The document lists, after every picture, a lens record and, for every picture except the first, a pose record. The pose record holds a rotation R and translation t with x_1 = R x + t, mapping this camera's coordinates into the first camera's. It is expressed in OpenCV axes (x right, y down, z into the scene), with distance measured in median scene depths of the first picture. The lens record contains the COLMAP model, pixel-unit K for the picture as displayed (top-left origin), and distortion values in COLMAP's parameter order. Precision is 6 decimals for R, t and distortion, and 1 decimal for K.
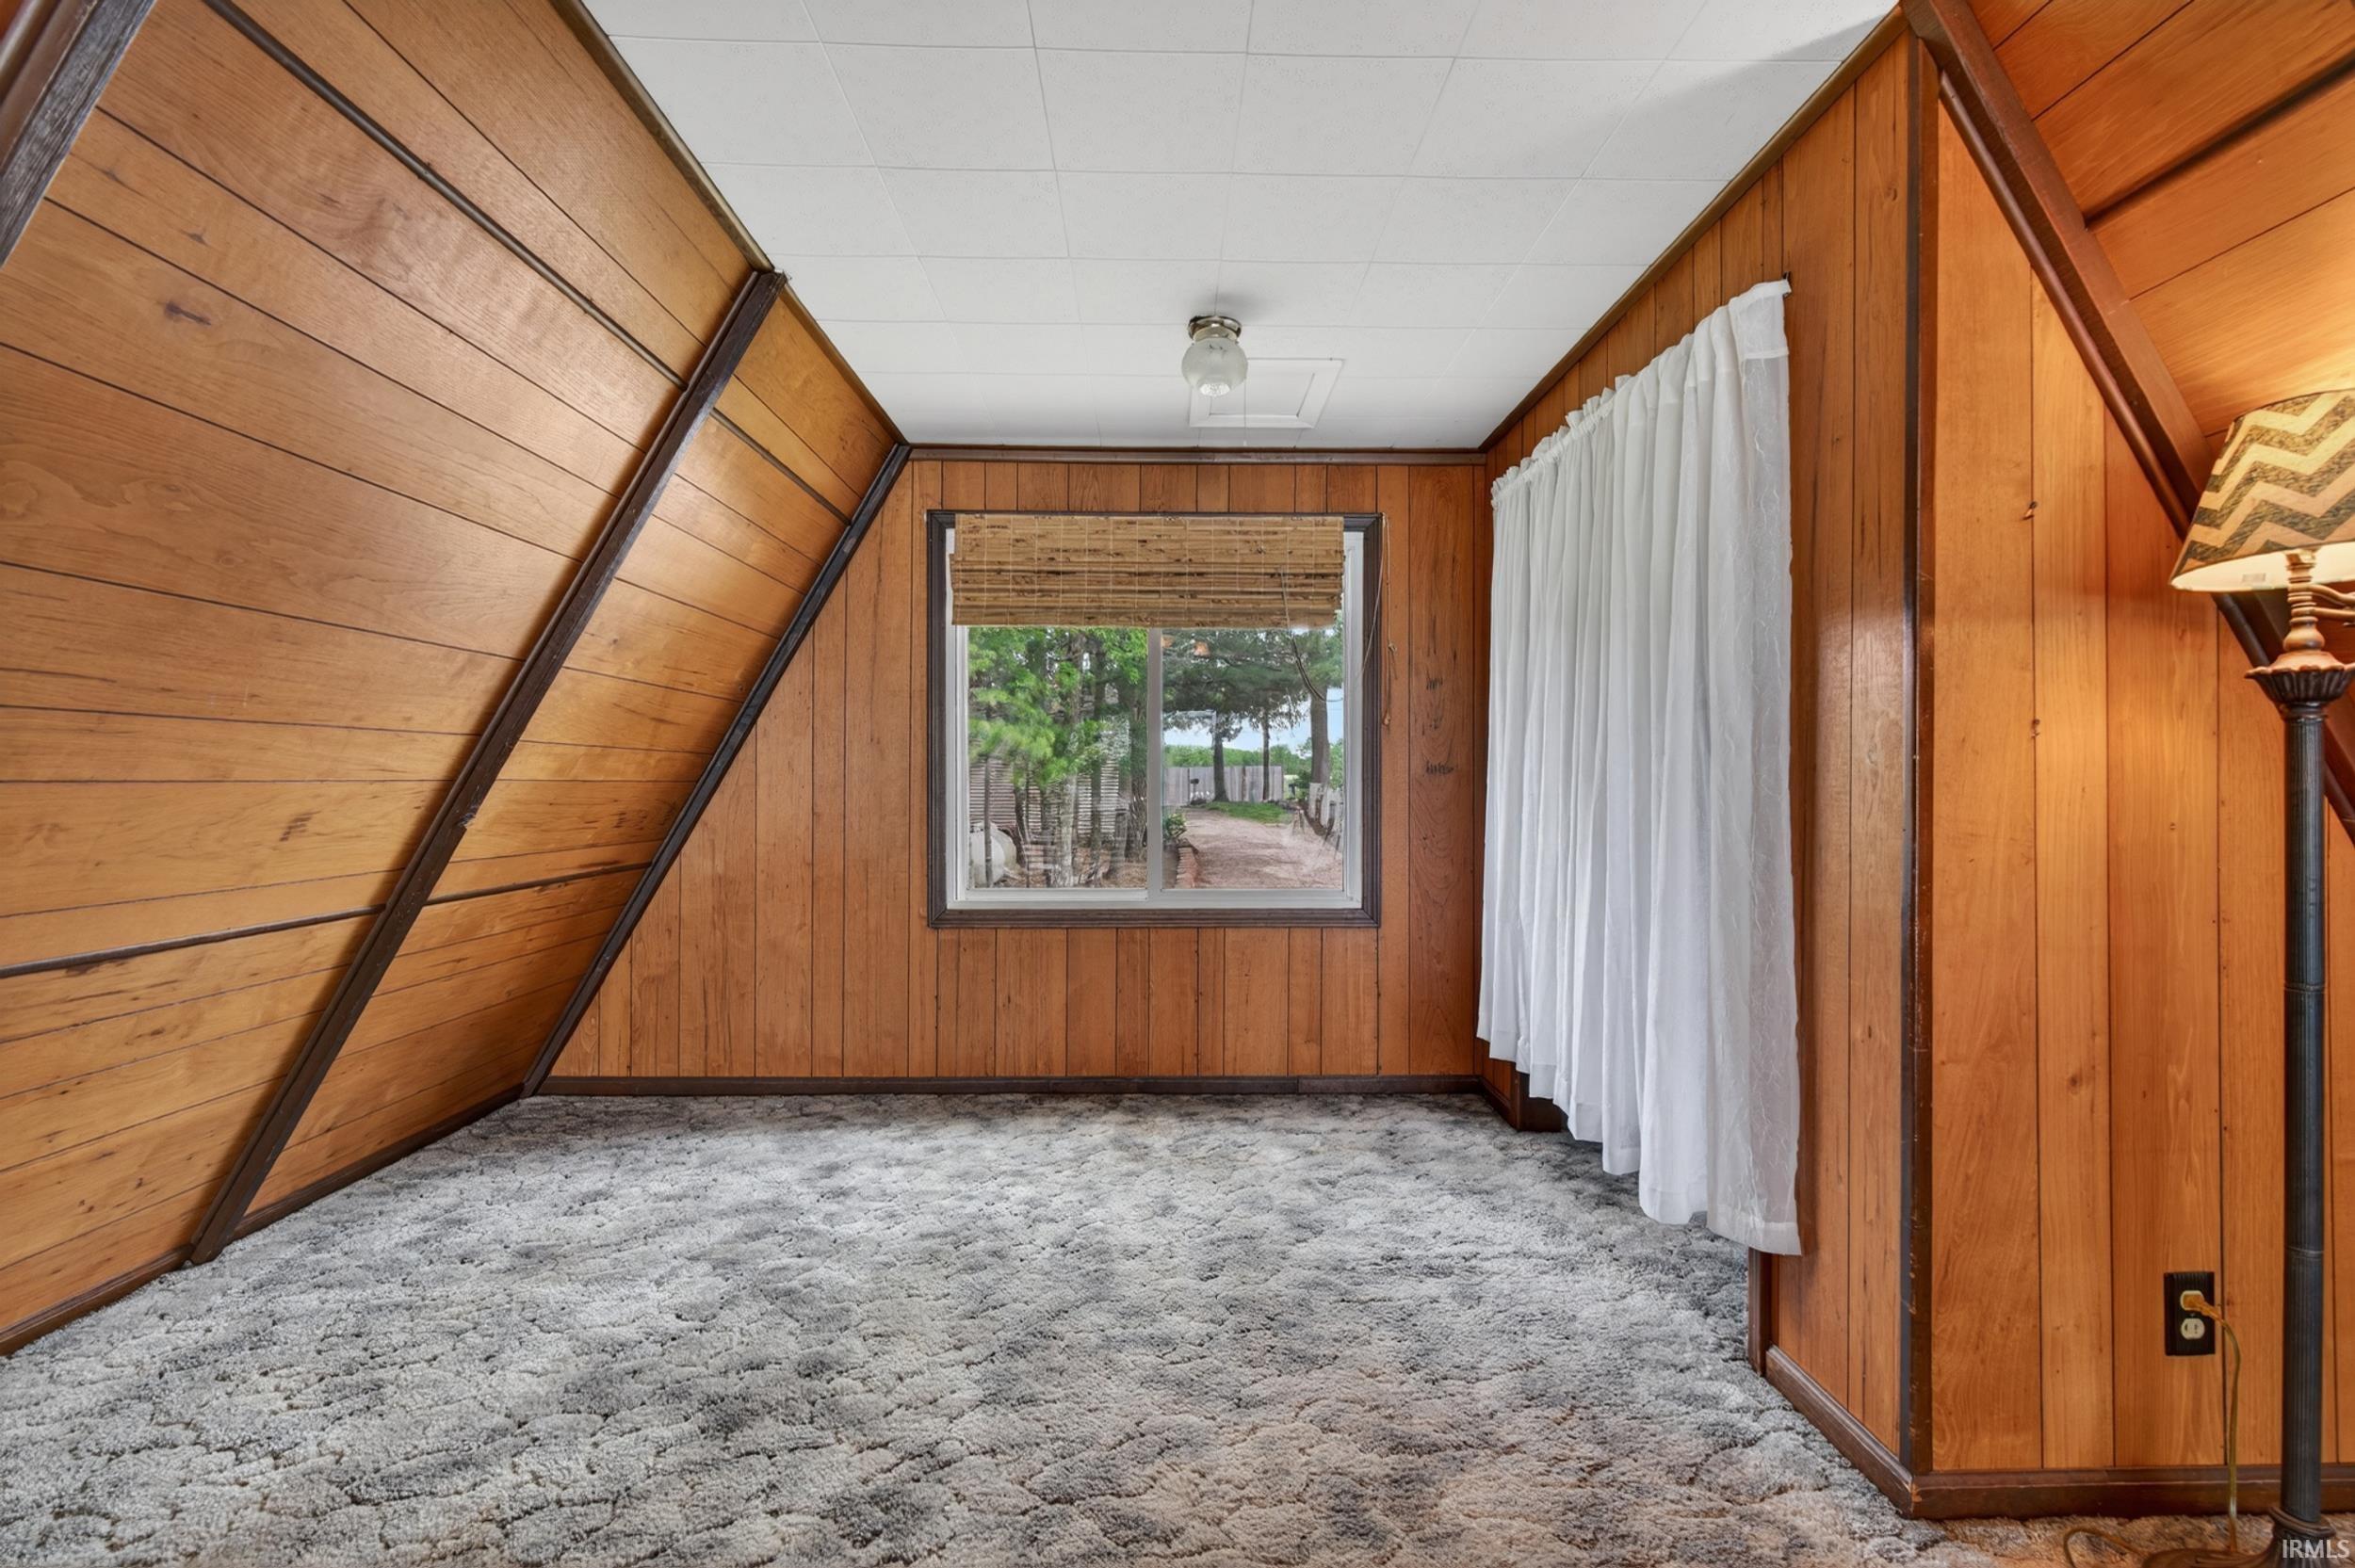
lens RADIAL K [[1067.6, 0, 1200.2], [0, 1067.6, 781.4], [0, 0, 1]] dist [-0.000277, 0.000474]
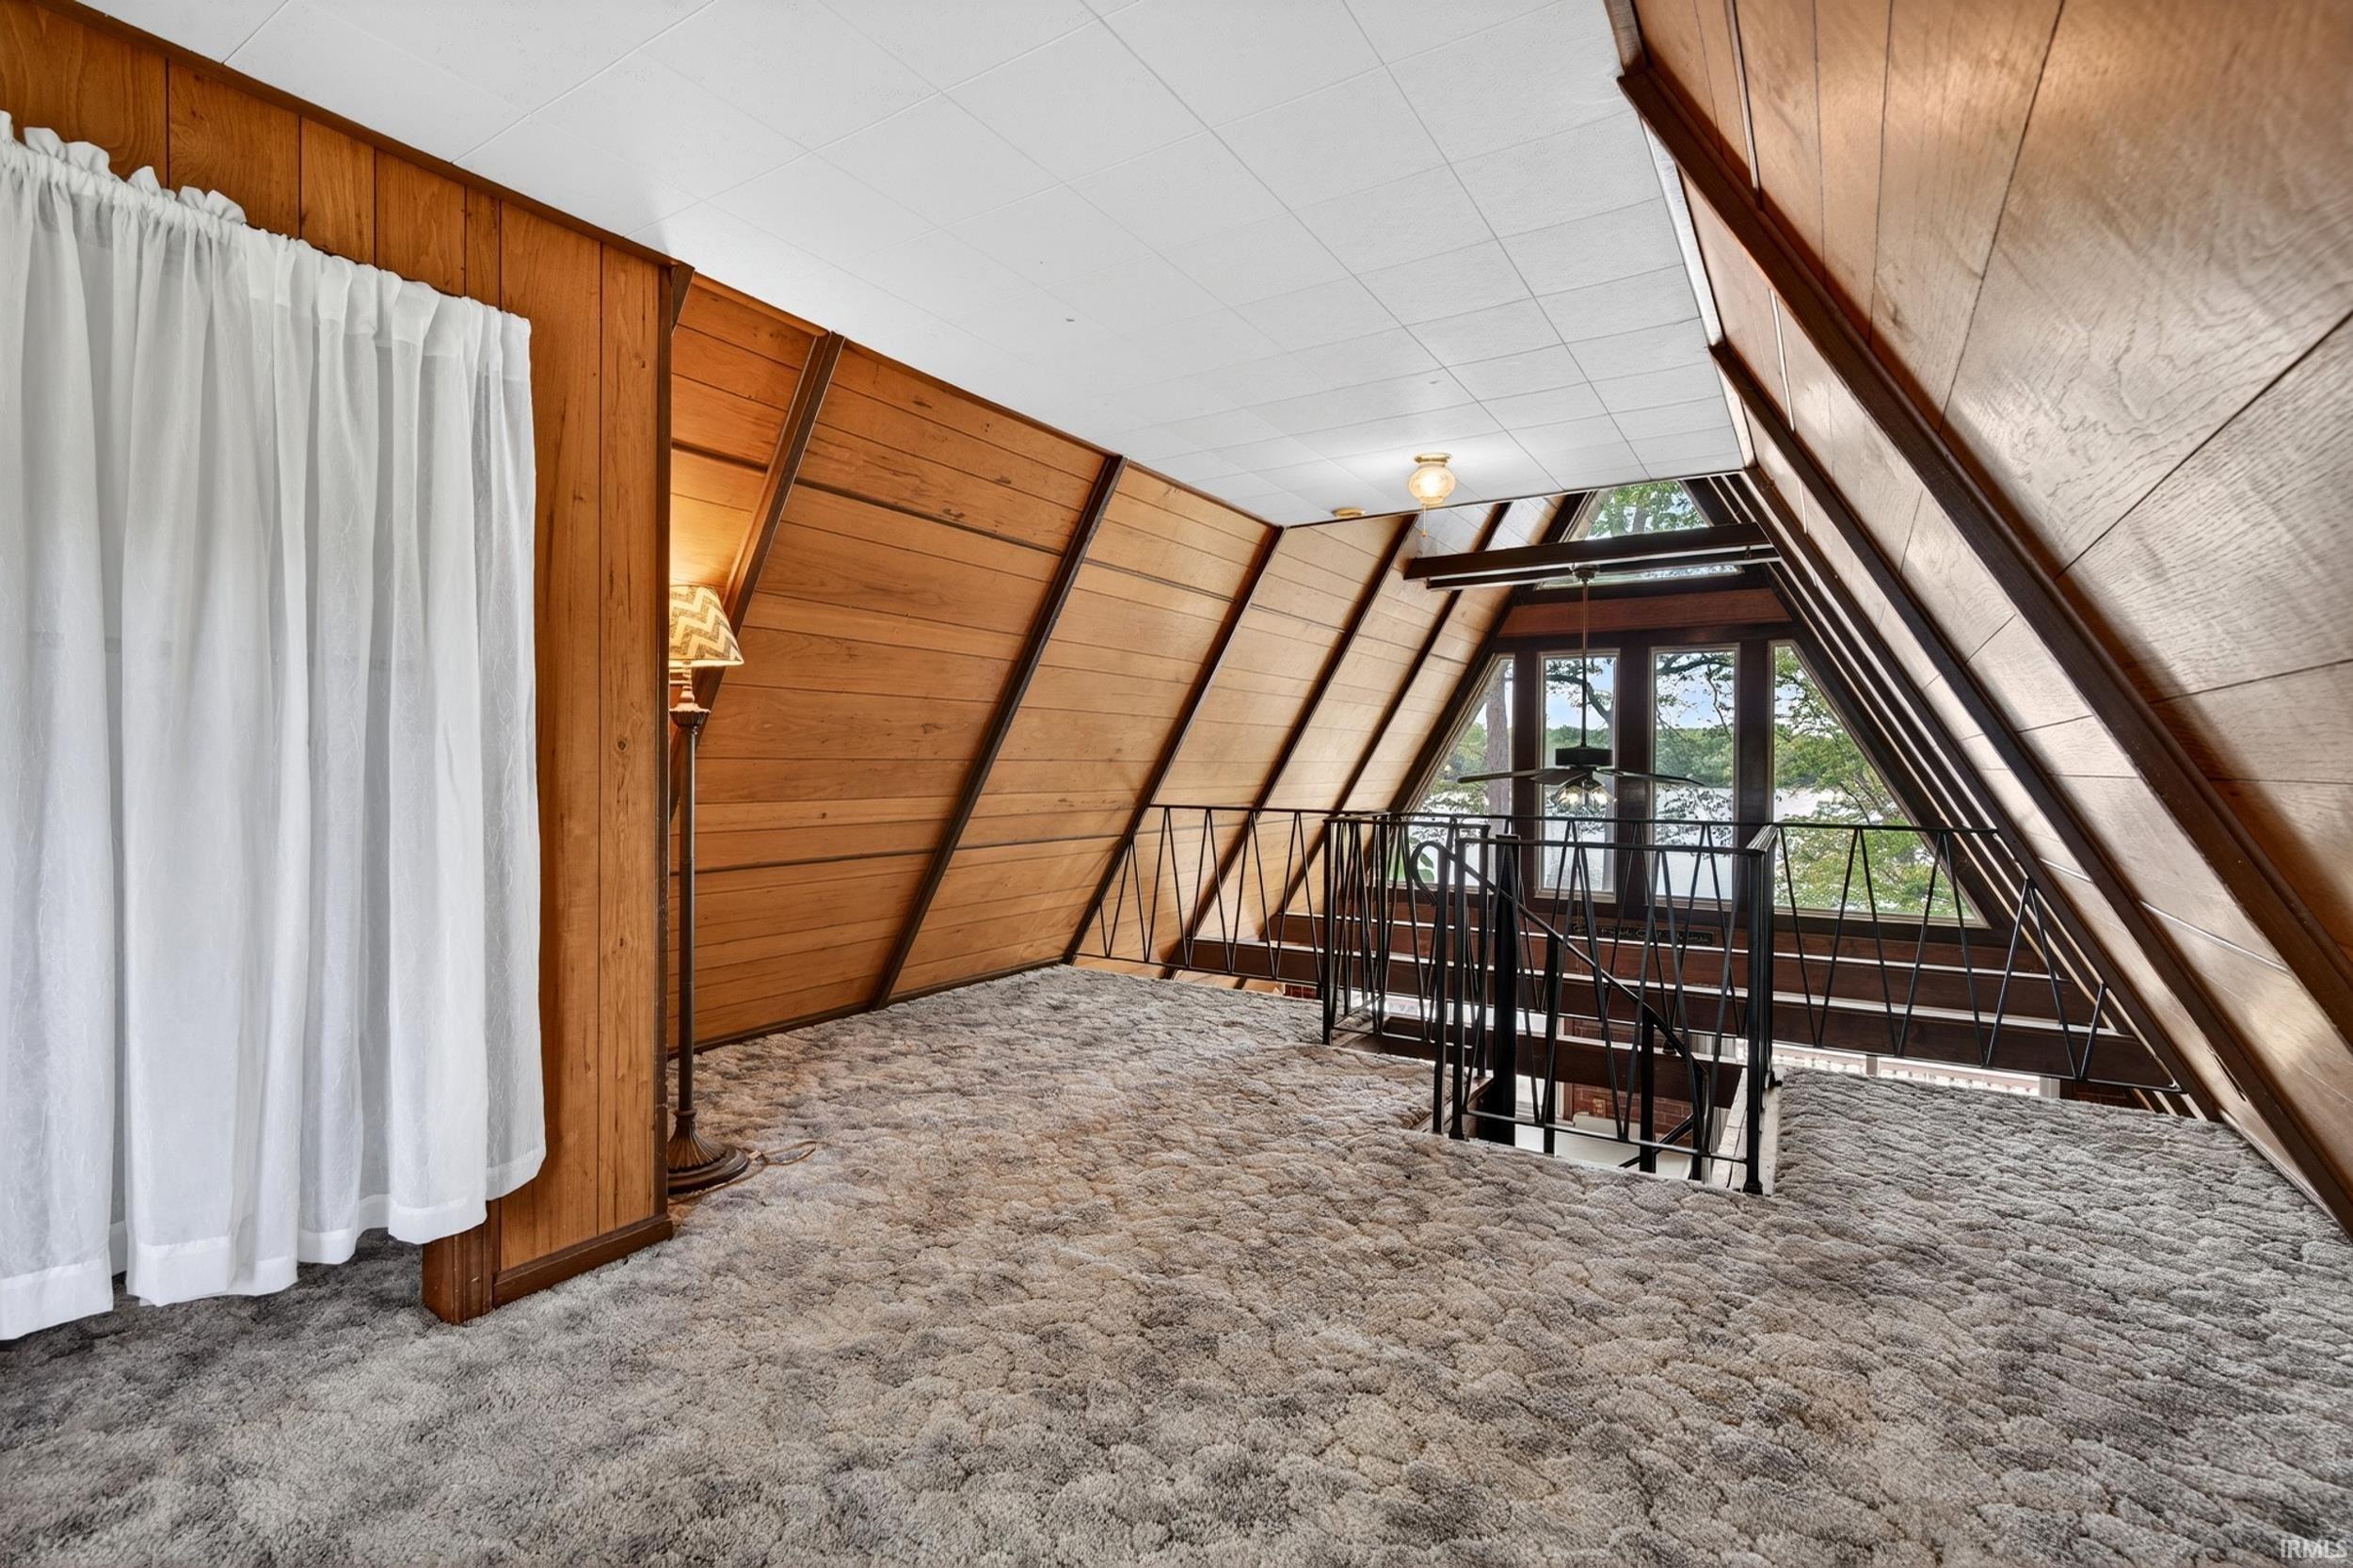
lens RADIAL K [[1066.9, 0, 1199.1], [0, 1066.9, 781.4], [0, 0, 1]] dist [-0.000277, 0.000474]
pose [[-0.833152, -0.009292, 0.552966, -0.771343], [-0.001158, 0.999886, 0.015056, 0.001433], [-0.553043, 0.011903, -0.833068, 1.737980]]
